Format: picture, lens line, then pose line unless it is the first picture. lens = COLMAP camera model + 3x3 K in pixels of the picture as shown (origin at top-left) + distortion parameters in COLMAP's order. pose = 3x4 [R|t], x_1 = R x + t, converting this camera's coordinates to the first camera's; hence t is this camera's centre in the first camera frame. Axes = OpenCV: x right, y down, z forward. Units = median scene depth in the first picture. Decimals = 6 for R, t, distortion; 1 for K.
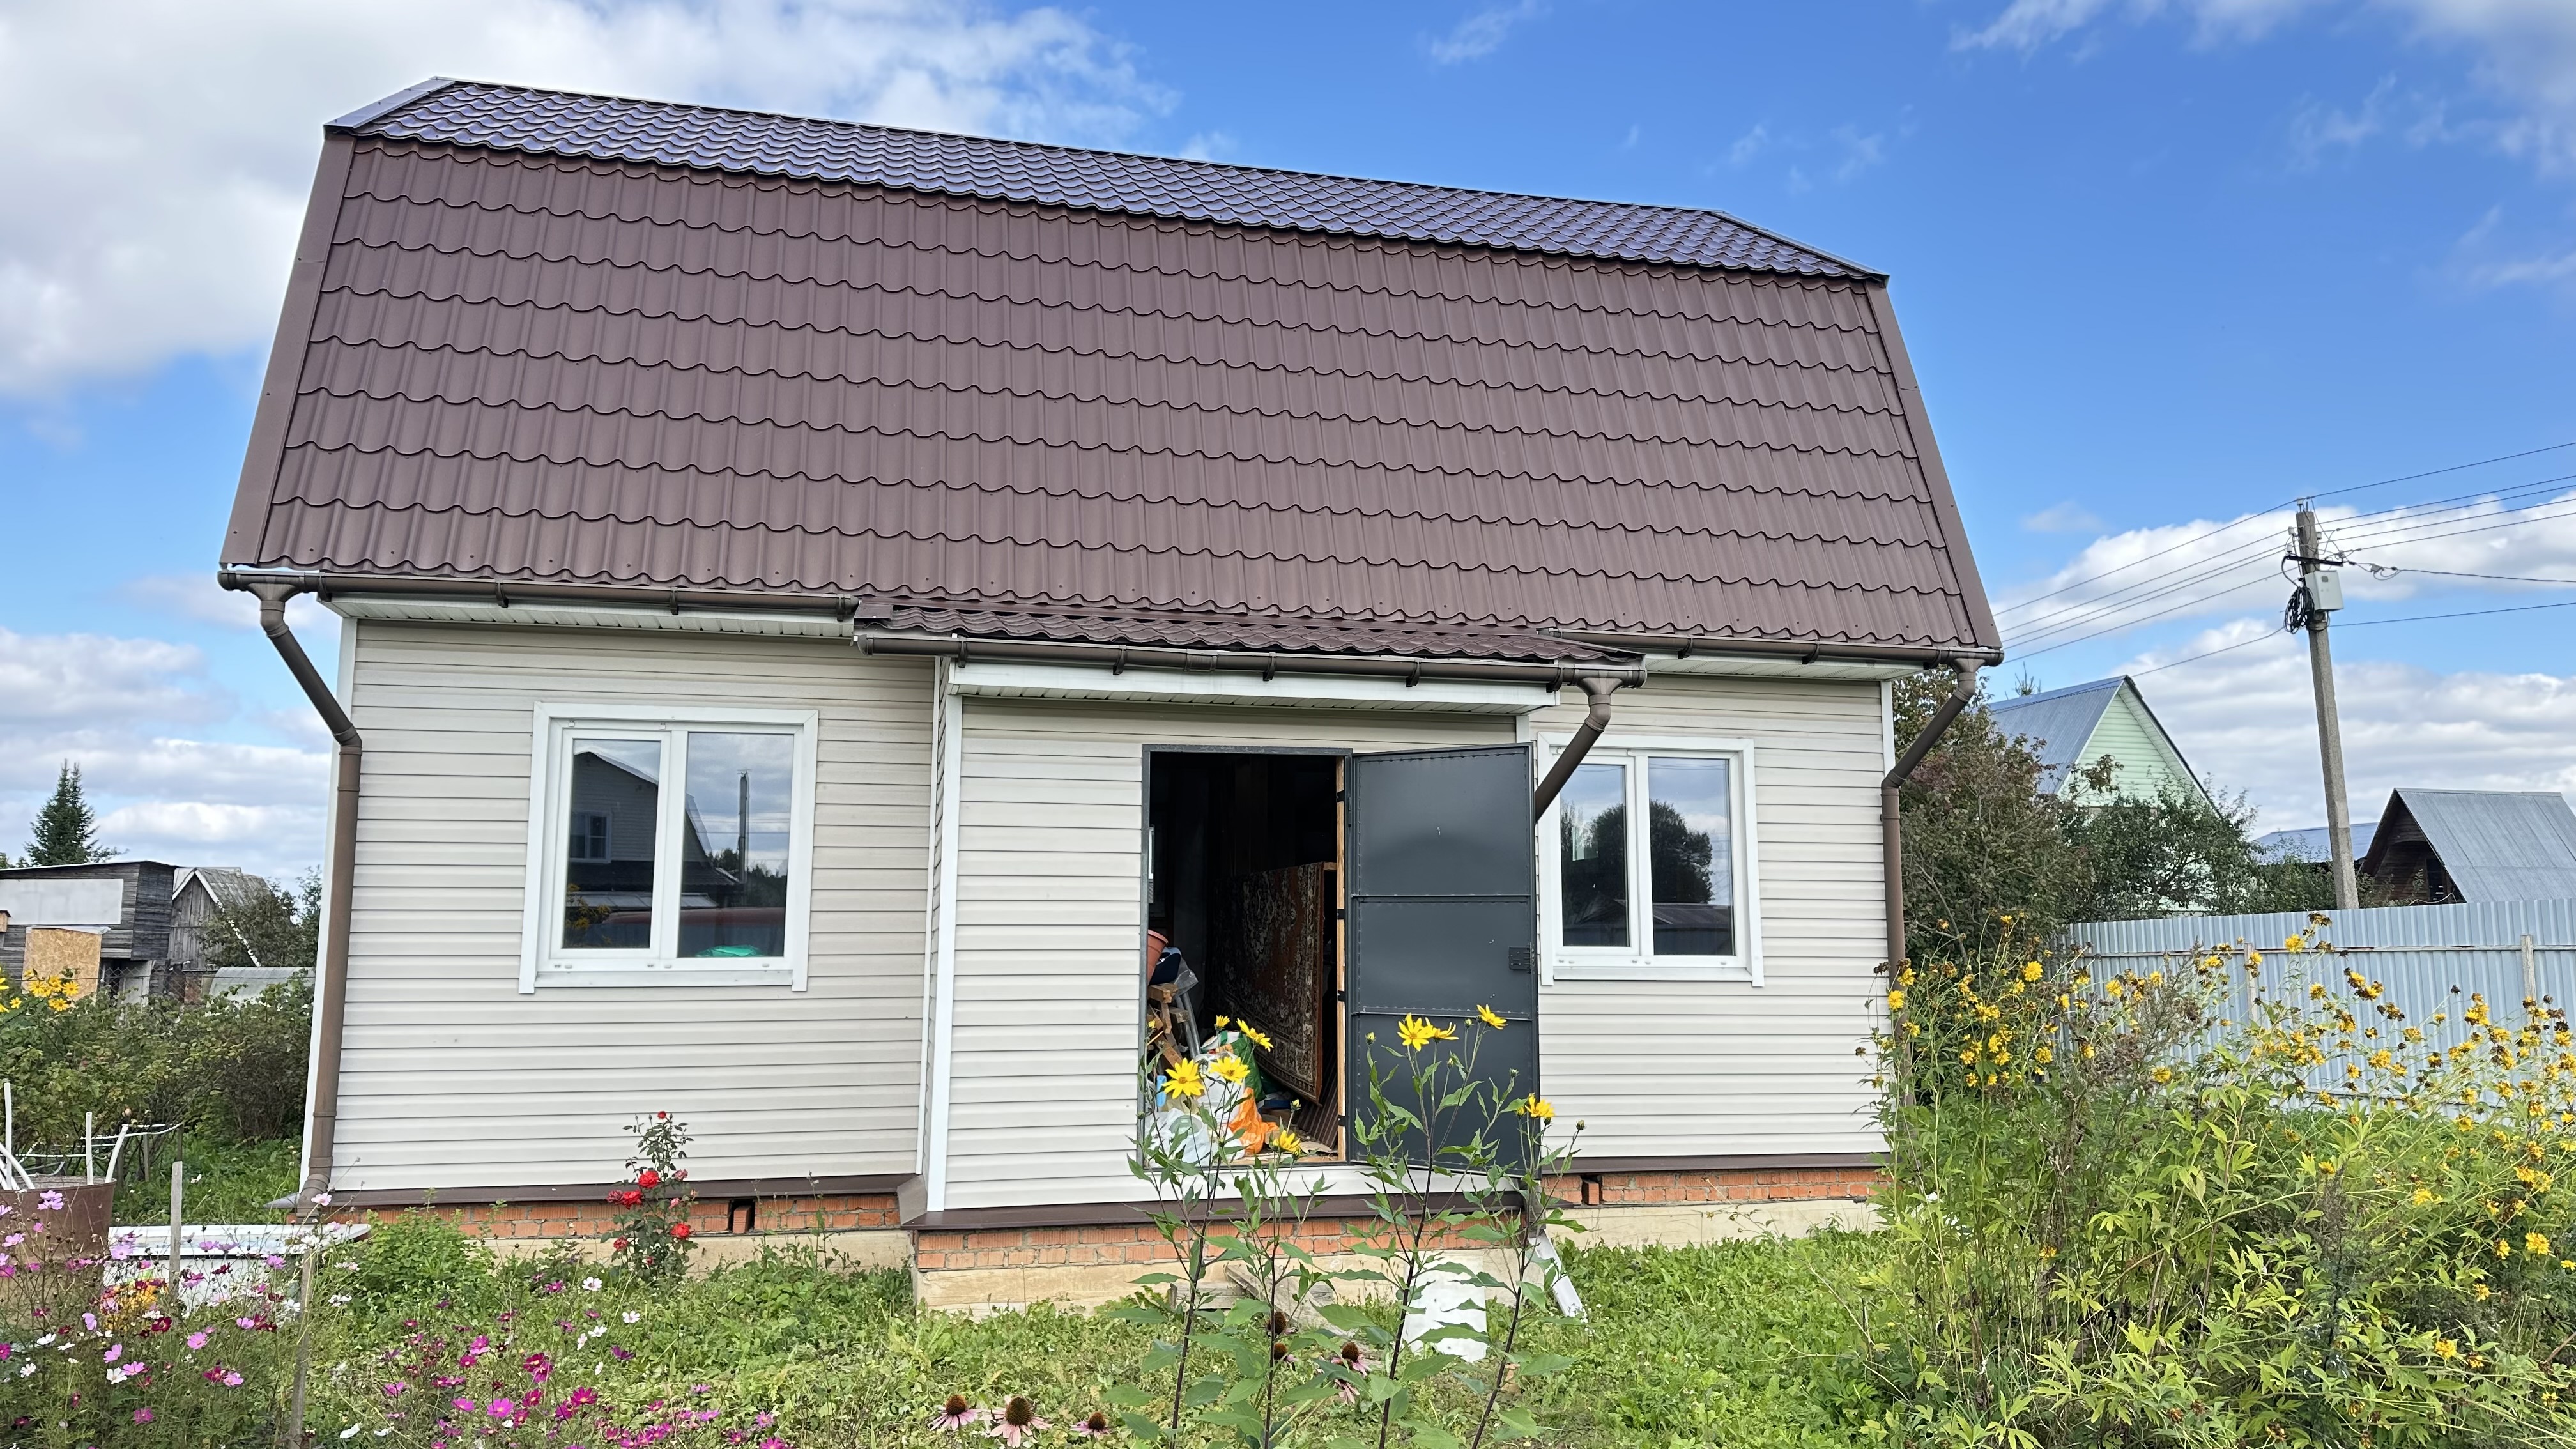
lens RADIAL K [[1803.8, 0, 1284.3], [0, 1803.8, 706.0], [0, 0, 1]] dist [0.064853, -0.081535]
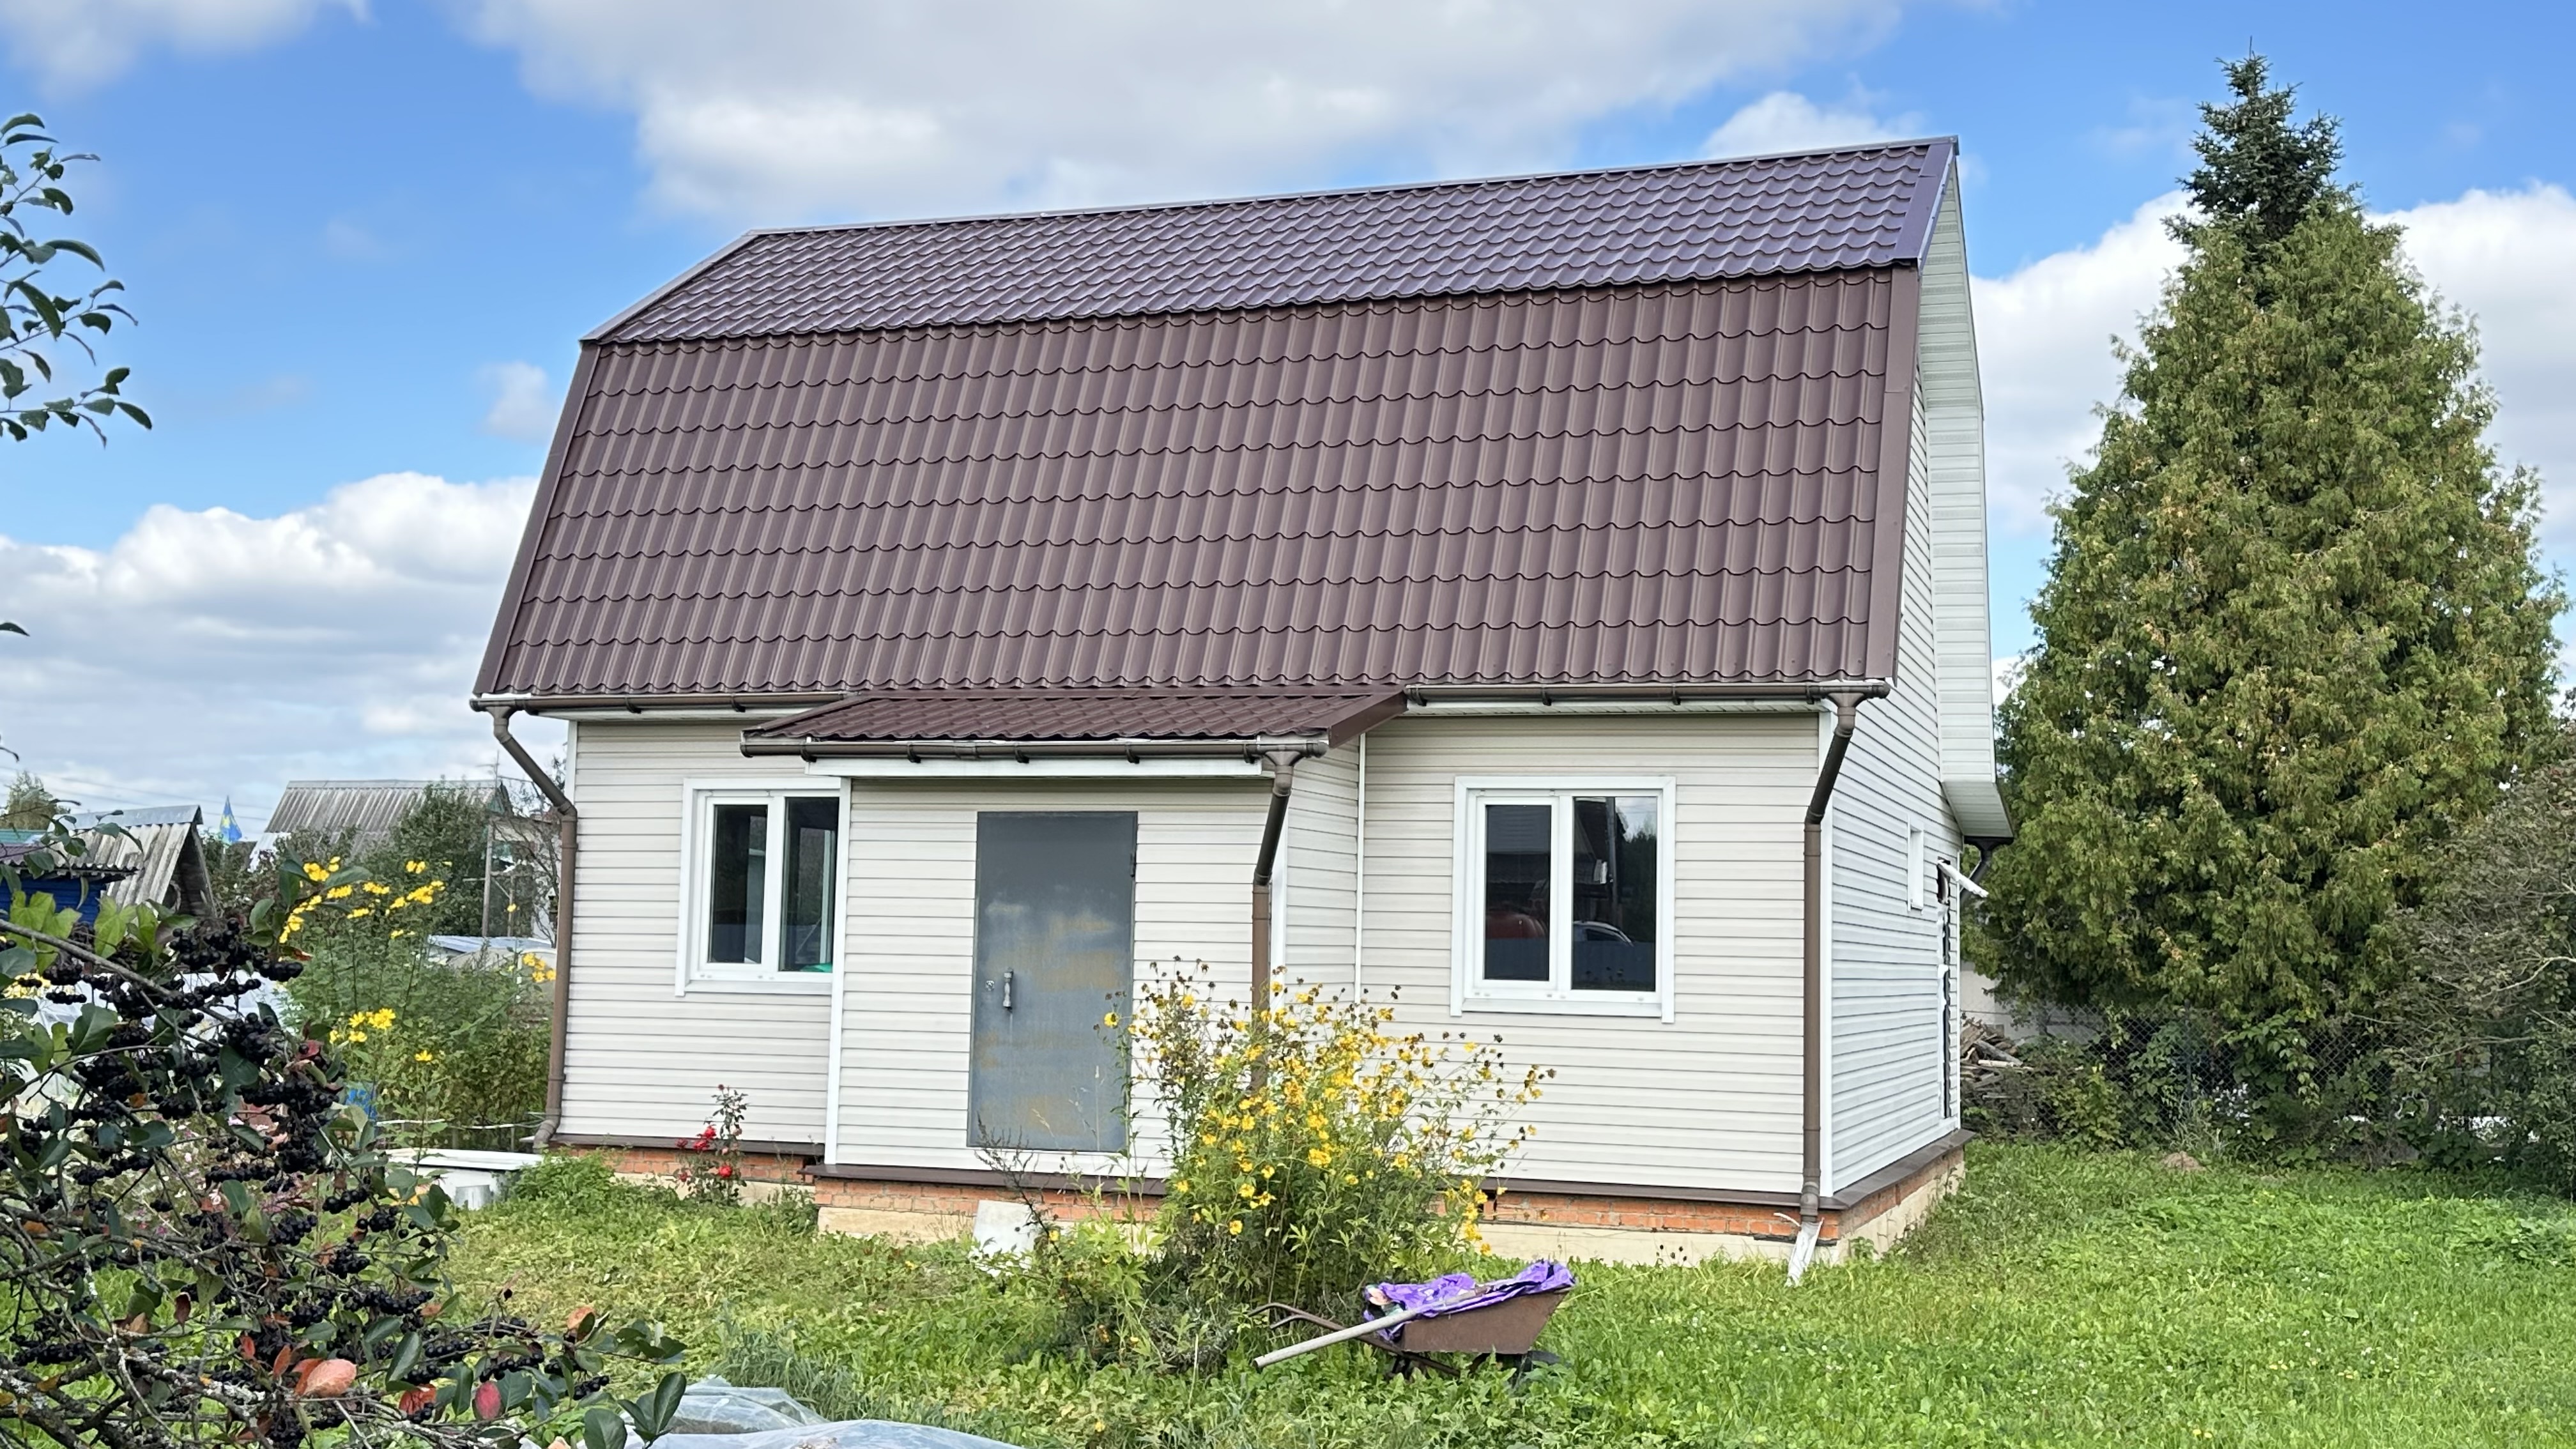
lens RADIAL K [[2691.9, 0, 1267.8], [0, 2691.9, 712.1], [0, 0, 1]] dist [0.081088, 0.000000]
pose [[0.846718, -0.032045, -0.531076, 0.995004], [0.053283, 0.998274, 0.024715, -0.076578], [0.529367, -0.049224, 0.846964, -0.438660]]
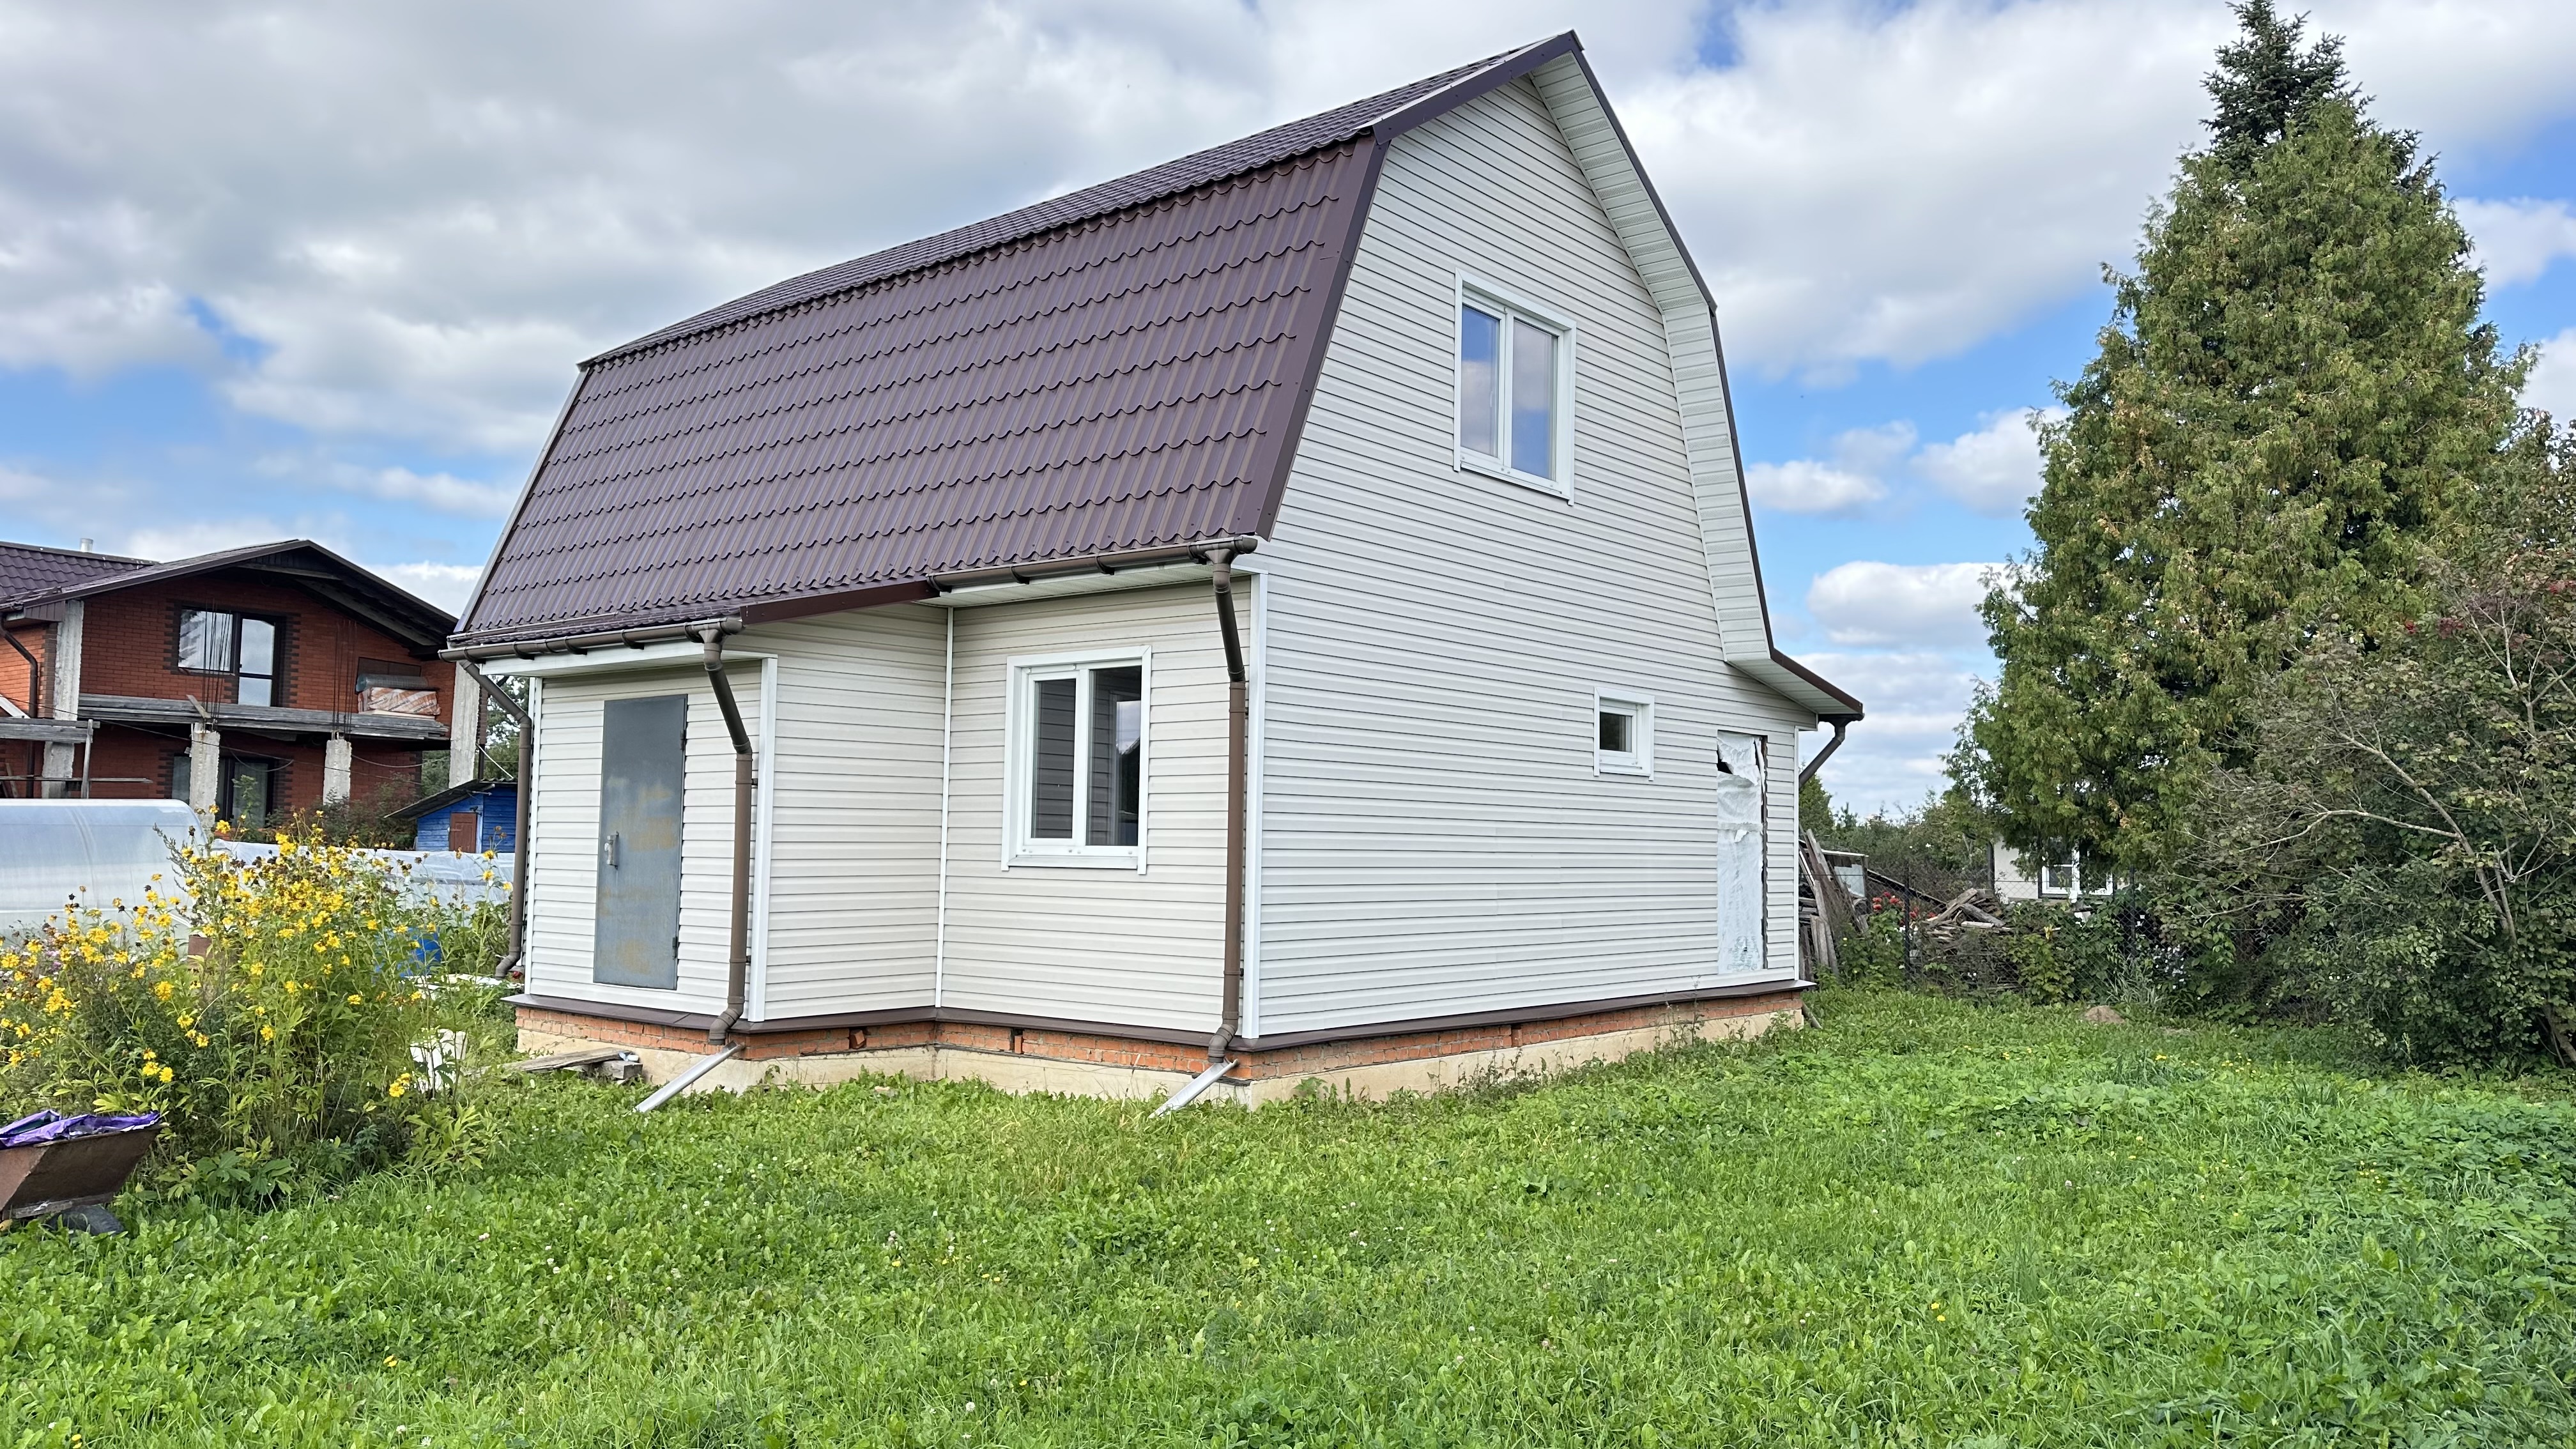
lens RADIAL K [[1803.8, 0, 1295.5], [0, 1803.8, 730.9], [0, 0, 1]] dist [0.064853, -0.081535]
pose [[0.616189, -0.044659, -0.786331, 1.324609], [0.096033, 0.995202, 0.018732, 0.065753], [0.781722, -0.087056, 0.617521, 0.468147]]
